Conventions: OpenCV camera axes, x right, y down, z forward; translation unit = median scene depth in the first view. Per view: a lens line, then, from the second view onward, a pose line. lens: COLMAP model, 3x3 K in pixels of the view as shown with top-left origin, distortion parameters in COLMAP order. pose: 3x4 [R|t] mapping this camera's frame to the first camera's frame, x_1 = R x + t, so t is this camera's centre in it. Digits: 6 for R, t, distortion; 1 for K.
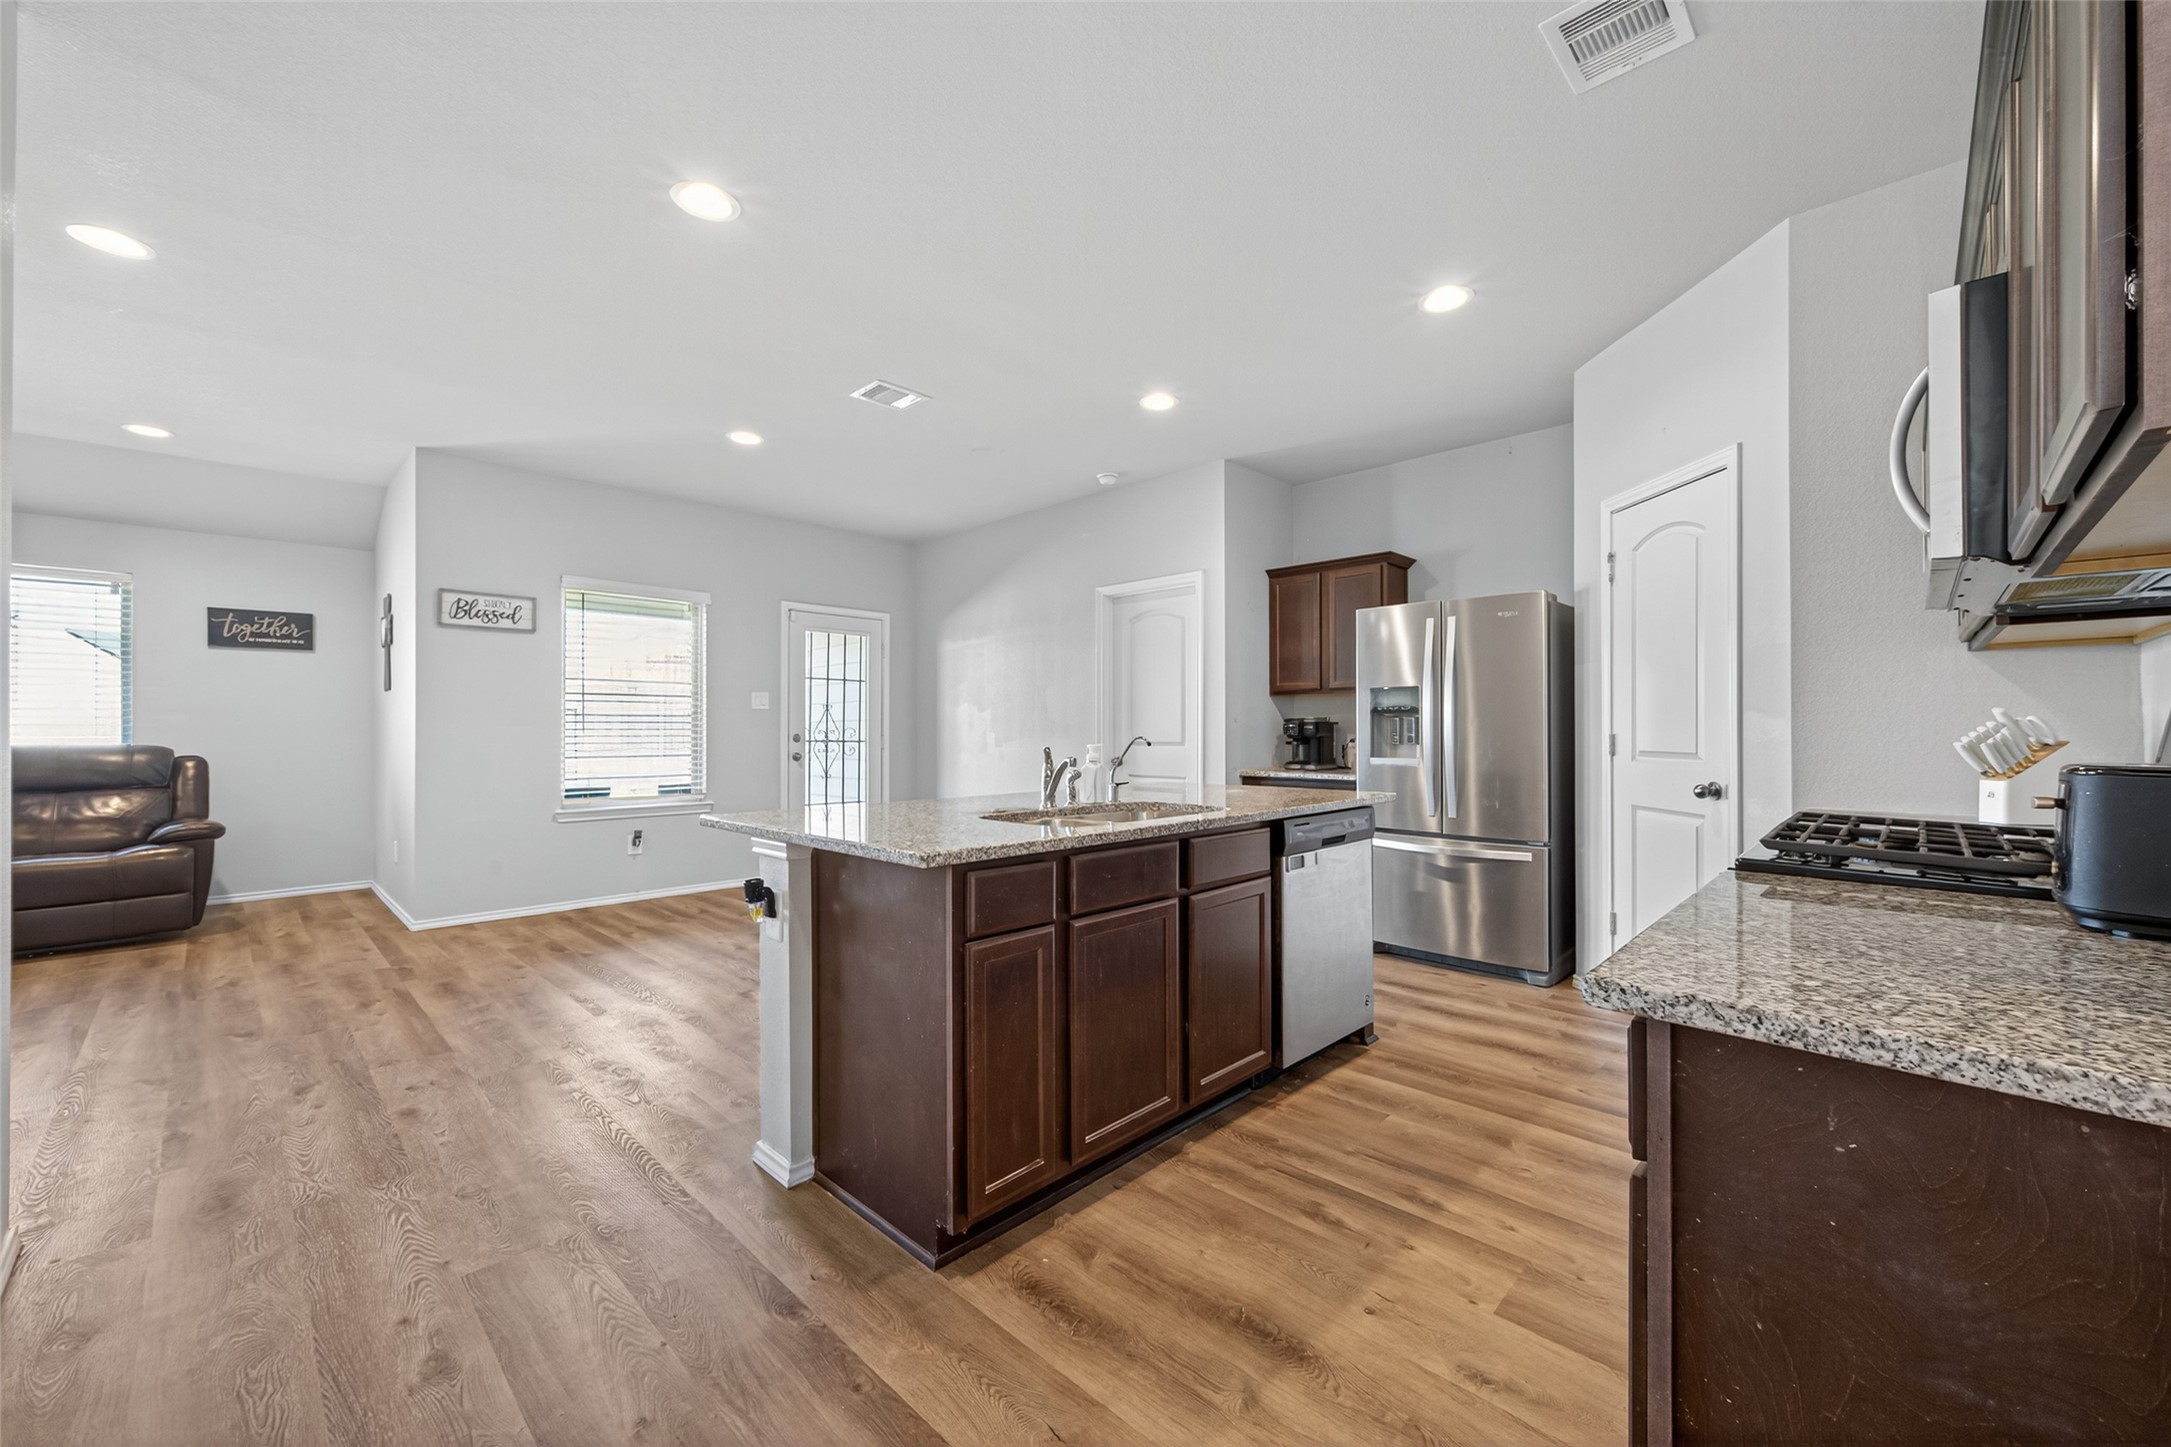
lens RADIAL K [[842.3, 0, 1084.5], [0, 842.3, 721.7], [0, 0, 1]] dist [0.010661, -0.002519]
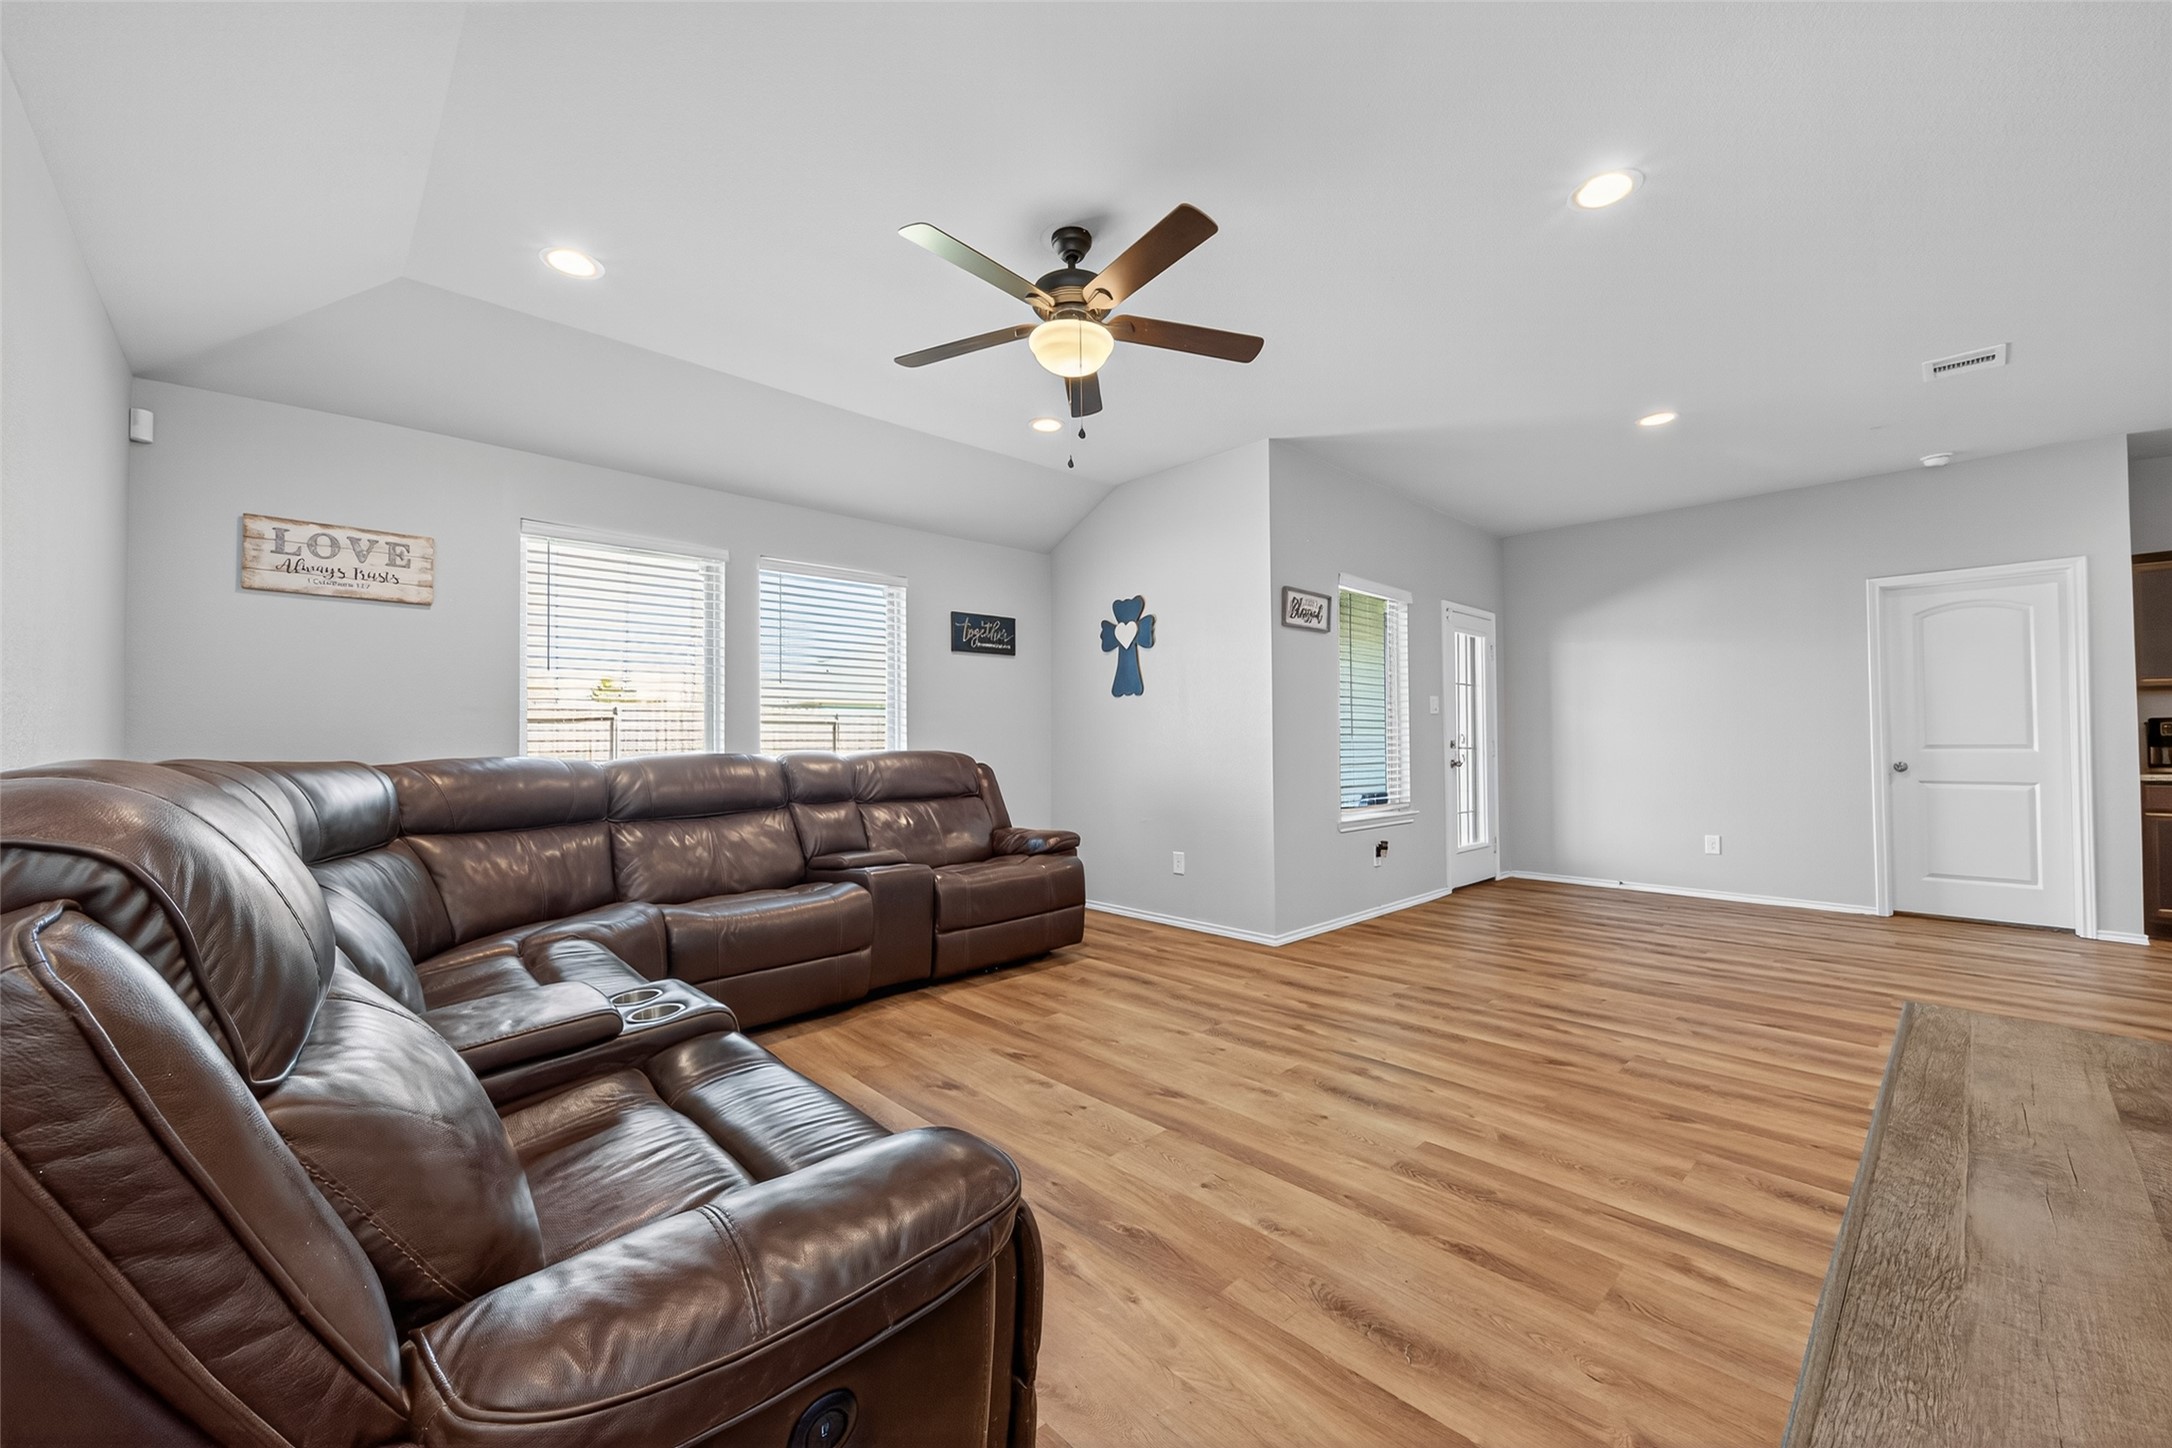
lens RADIAL K [[842.7, 0, 1085.8], [0, 842.7, 732.0], [0, 0, 1]] dist [0.010661, -0.002519]
pose [[0.999264, -0.004936, -0.038042, -0.841212], [0.004852, 0.999986, -0.002315, 0.006657], [0.038053, 0.002129, 0.999273, 0.038713]]
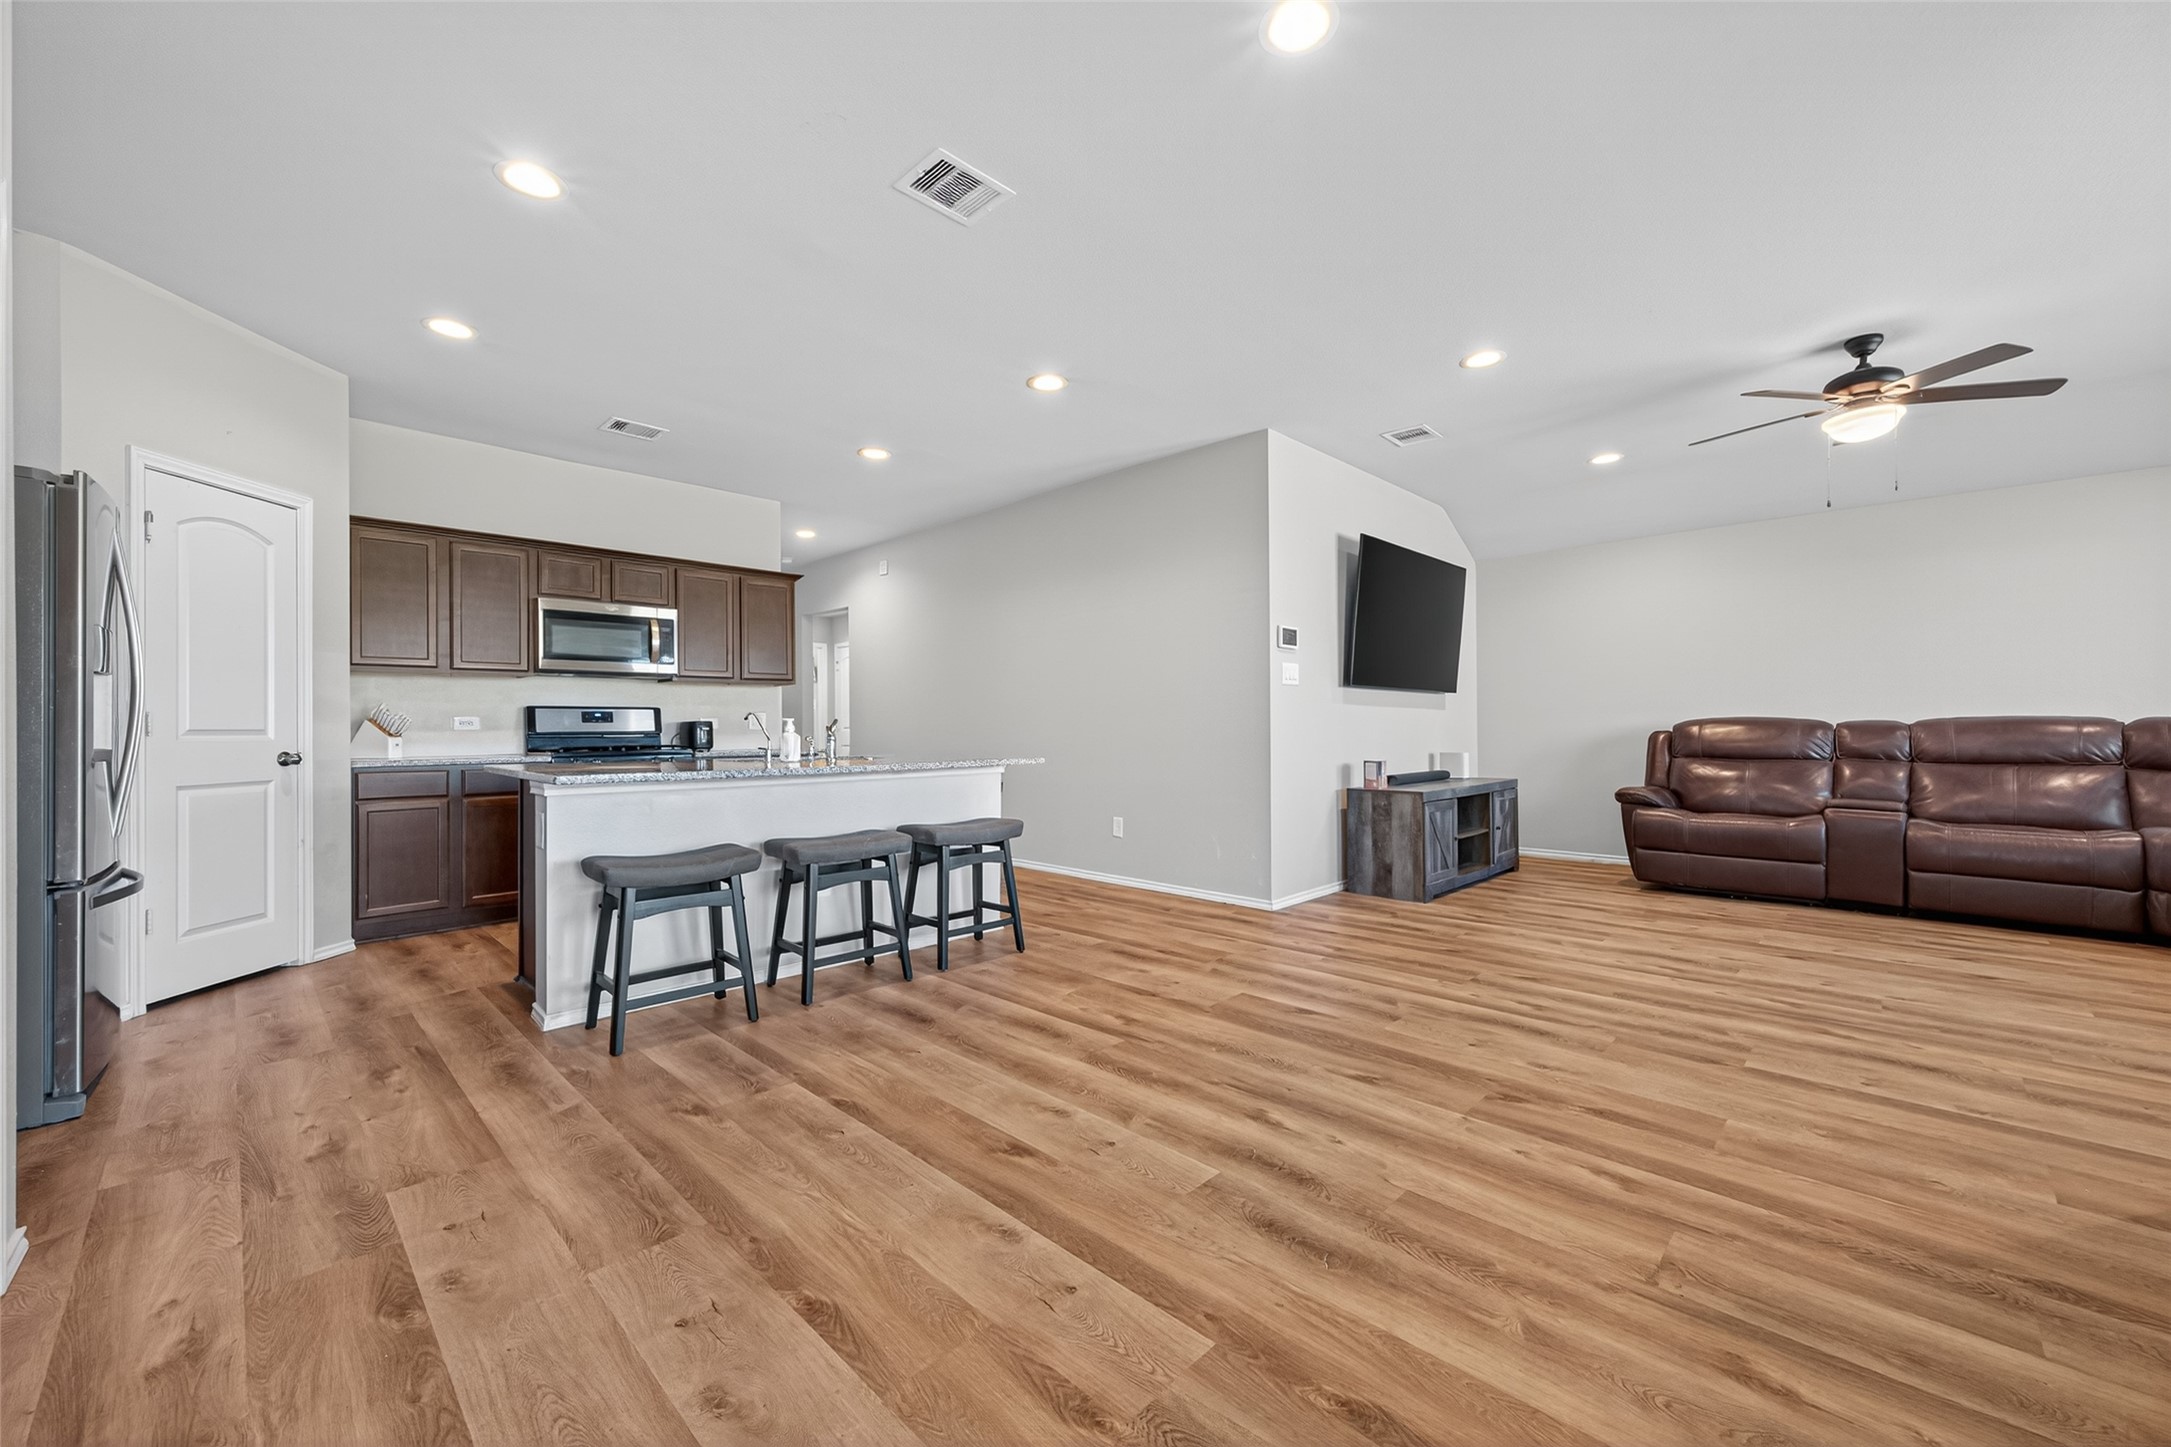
lens RADIAL K [[842.3, 0, 1083.9], [0, 842.3, 718.1], [0, 0, 1]] dist [0.010661, -0.002519]
pose [[-0.999943, 0.006616, 0.008414, -0.242875], [0.006451, 0.999790, -0.019474, 0.028001], [-0.008541, -0.019419, -0.999775, 1.215368]]
